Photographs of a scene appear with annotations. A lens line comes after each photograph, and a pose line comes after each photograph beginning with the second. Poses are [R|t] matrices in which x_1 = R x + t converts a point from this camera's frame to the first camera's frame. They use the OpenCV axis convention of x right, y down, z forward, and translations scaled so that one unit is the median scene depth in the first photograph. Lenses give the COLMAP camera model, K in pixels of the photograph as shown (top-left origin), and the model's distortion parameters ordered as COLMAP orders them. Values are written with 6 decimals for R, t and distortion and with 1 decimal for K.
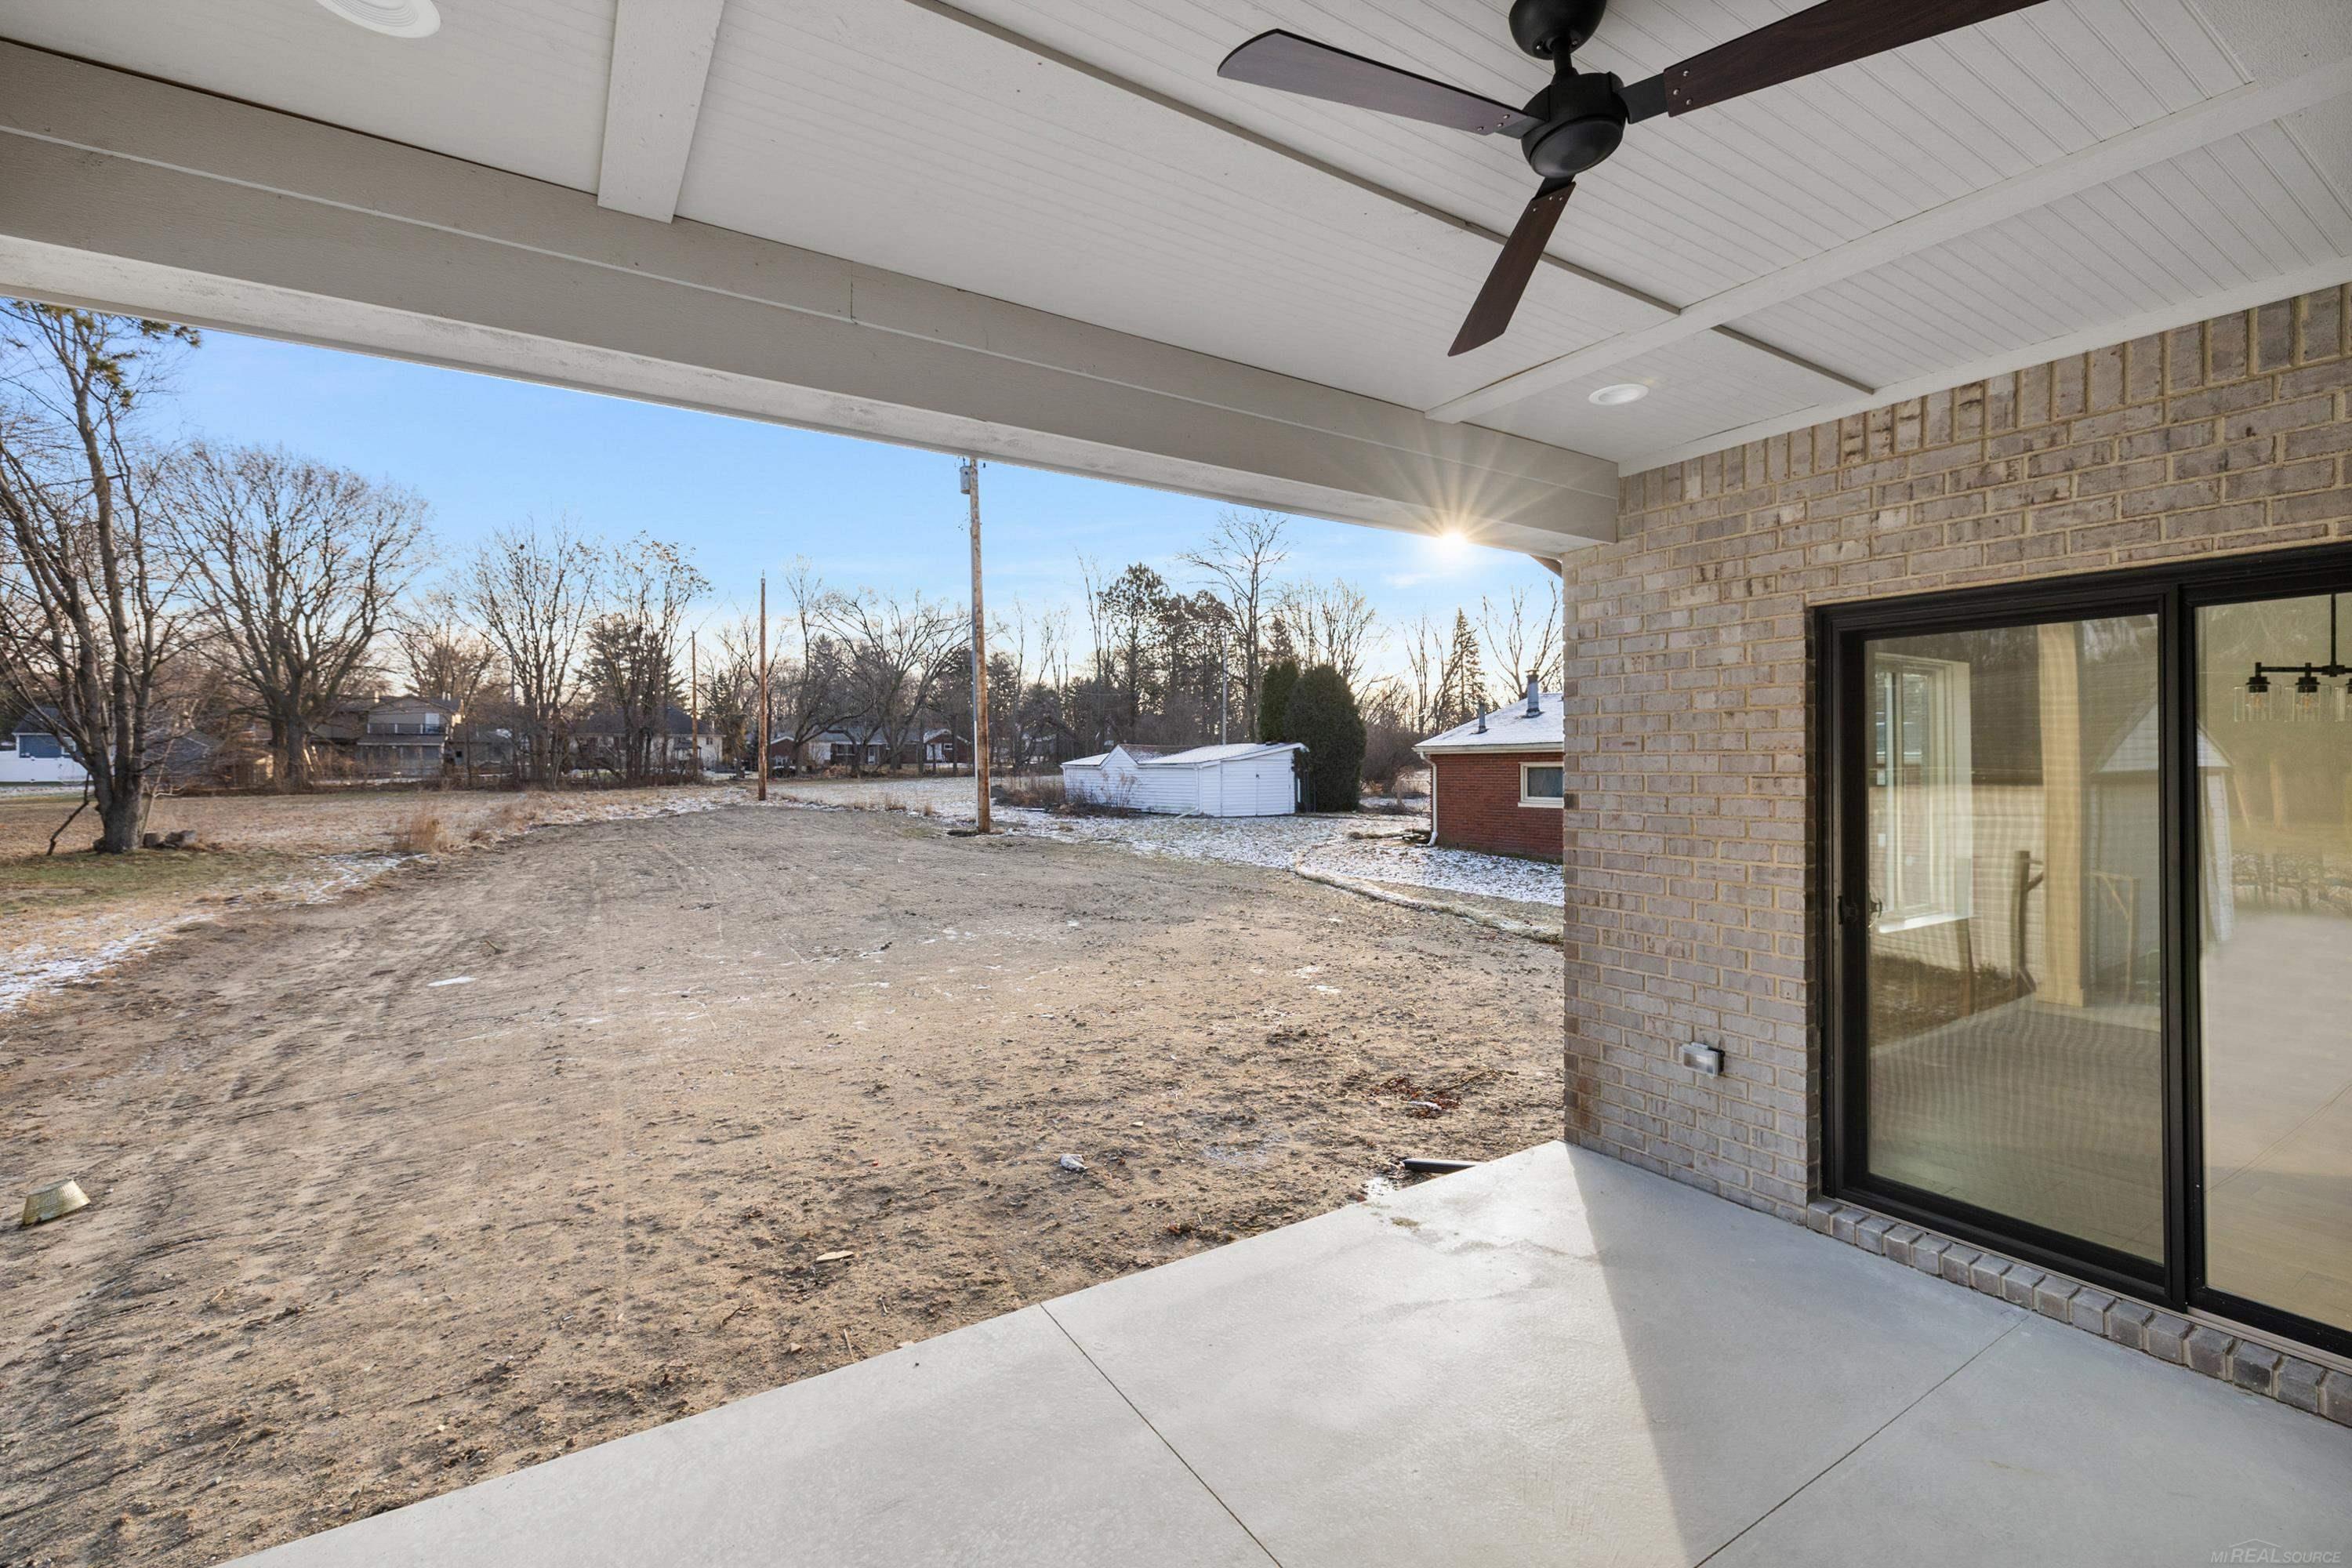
lens RADIAL K [[998.2, 0, 1173.4], [0, 998.2, 770.8], [0, 0, 1]] dist [-0.000703, 0.000449]
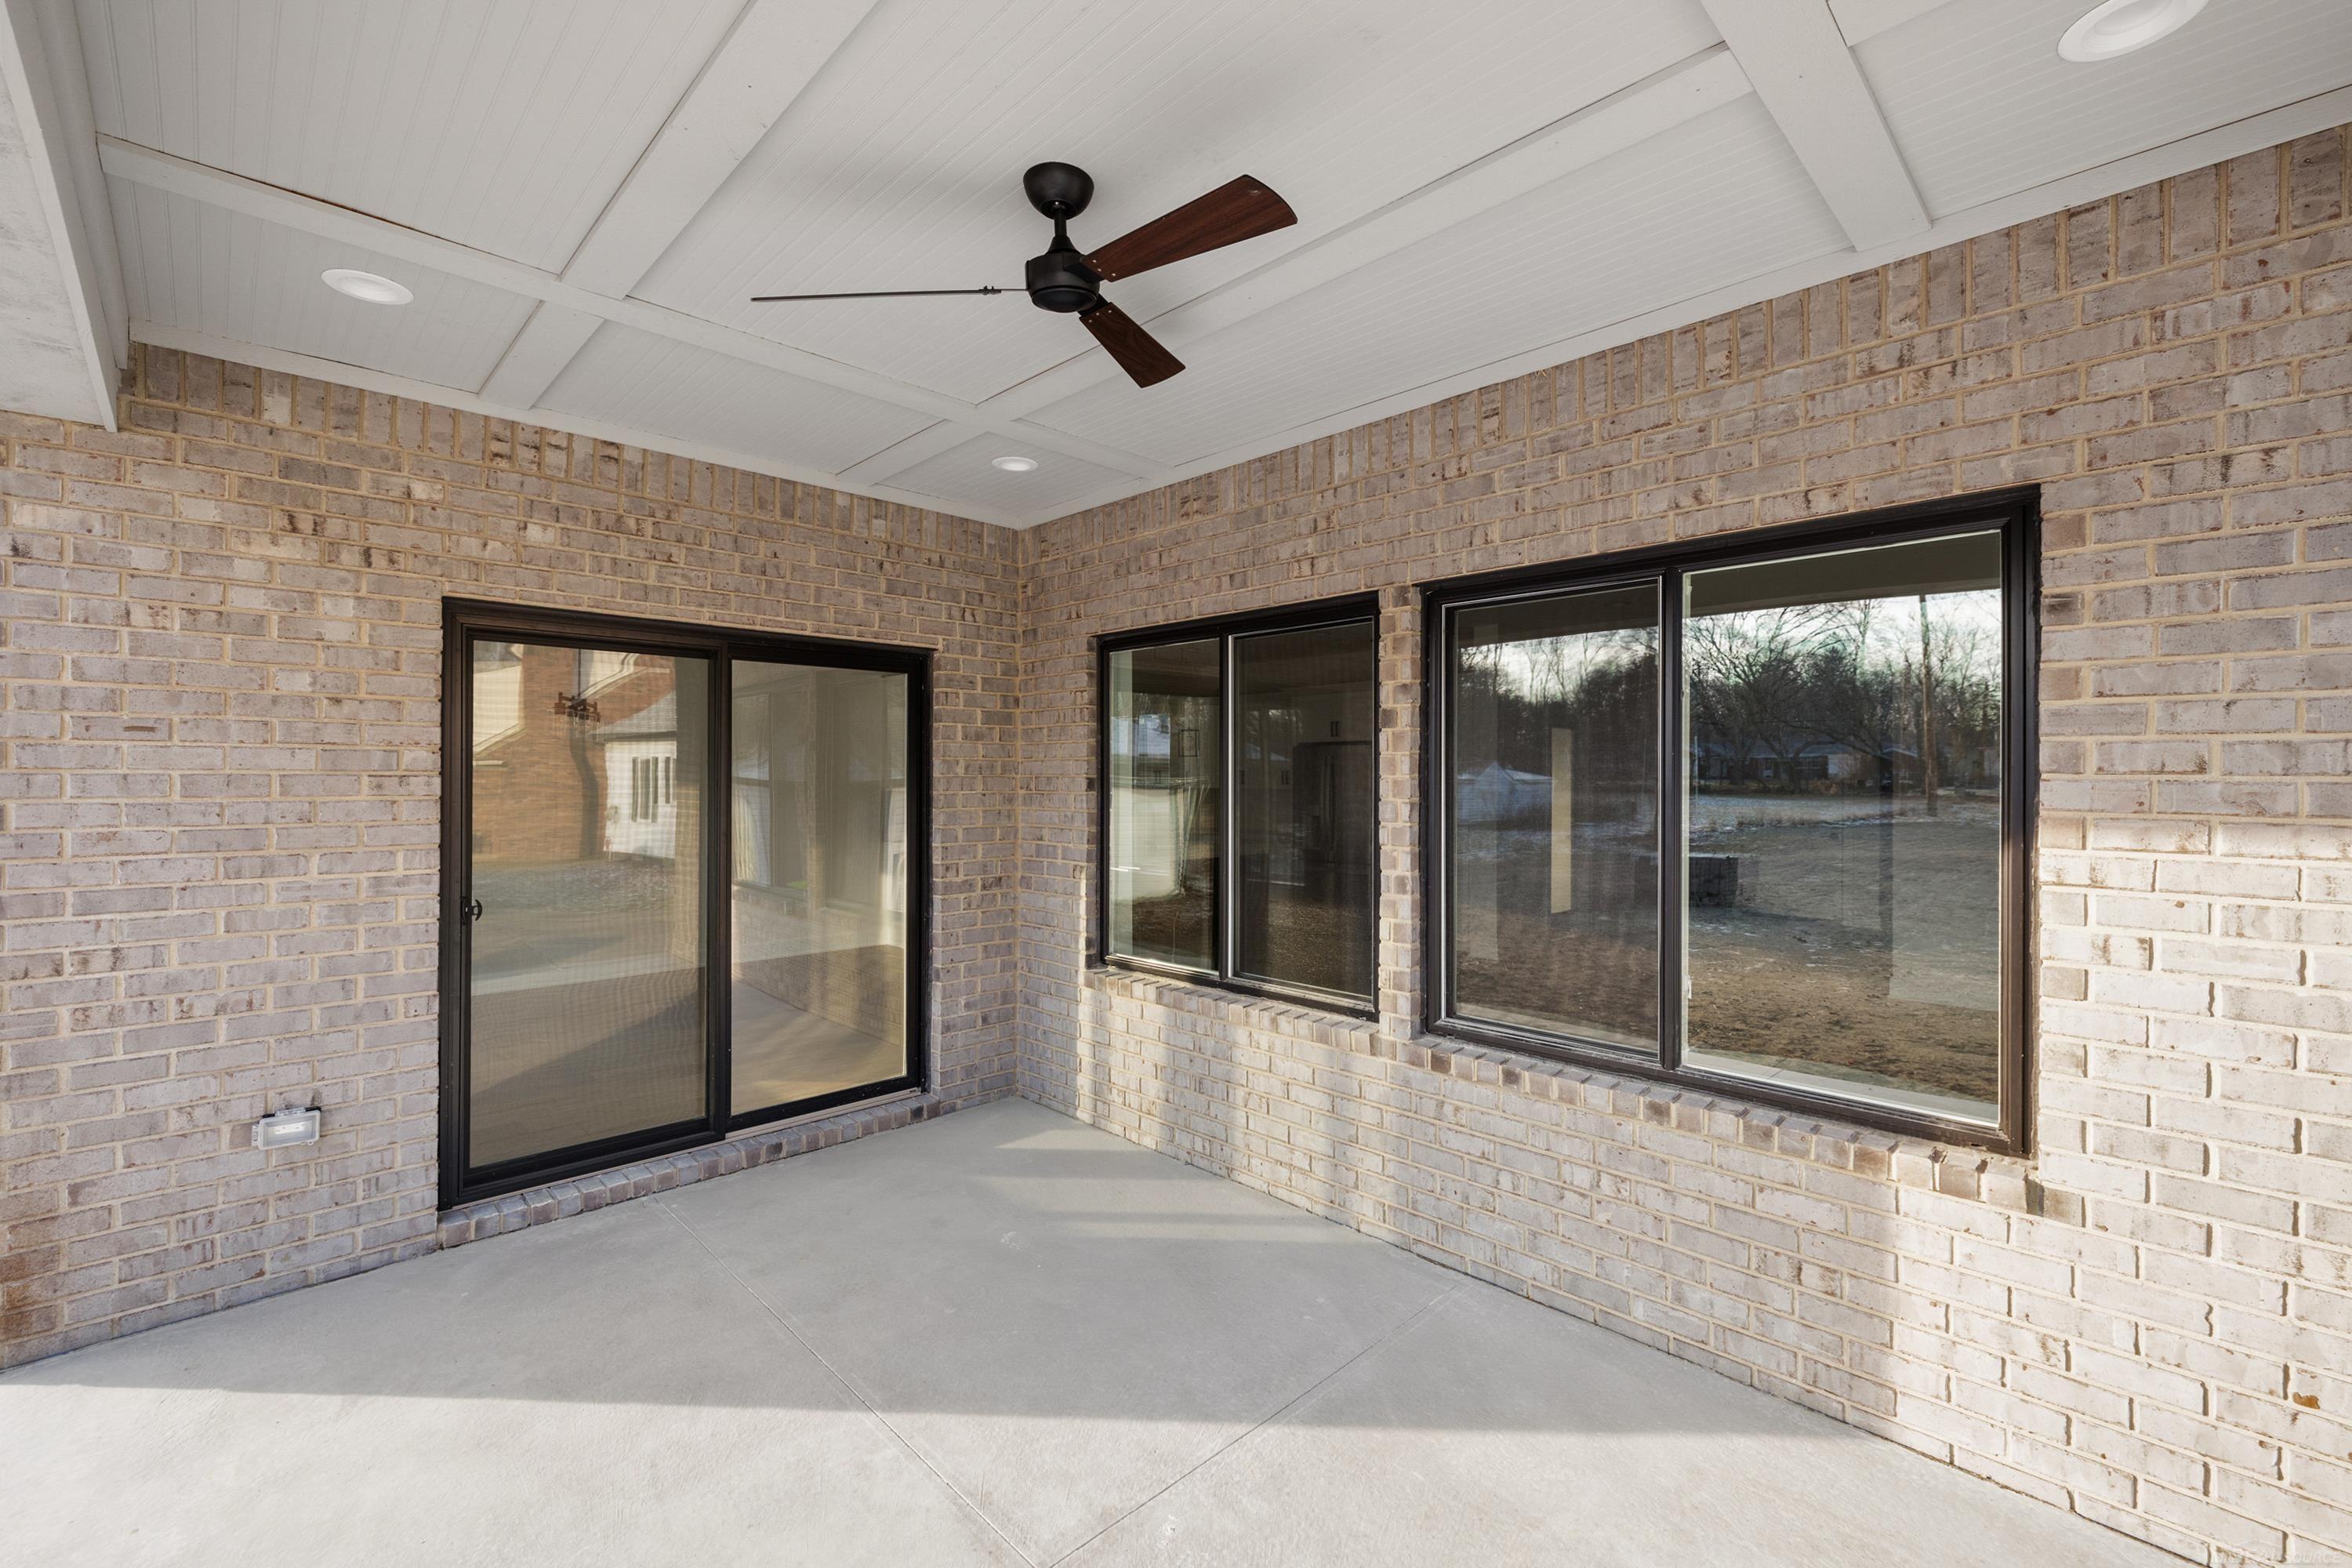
lens RADIAL K [[998.2, 0, 1173.4], [0, 998.2, 779.5], [0, 0, 1]] dist [-0.000703, 0.000449]
pose [[-0.204353, -0.008780, 0.978858, -0.429720], [-0.003918, 0.999959, 0.008152, -0.000419], [-0.978889, -0.002170, -0.204379, 0.507534]]
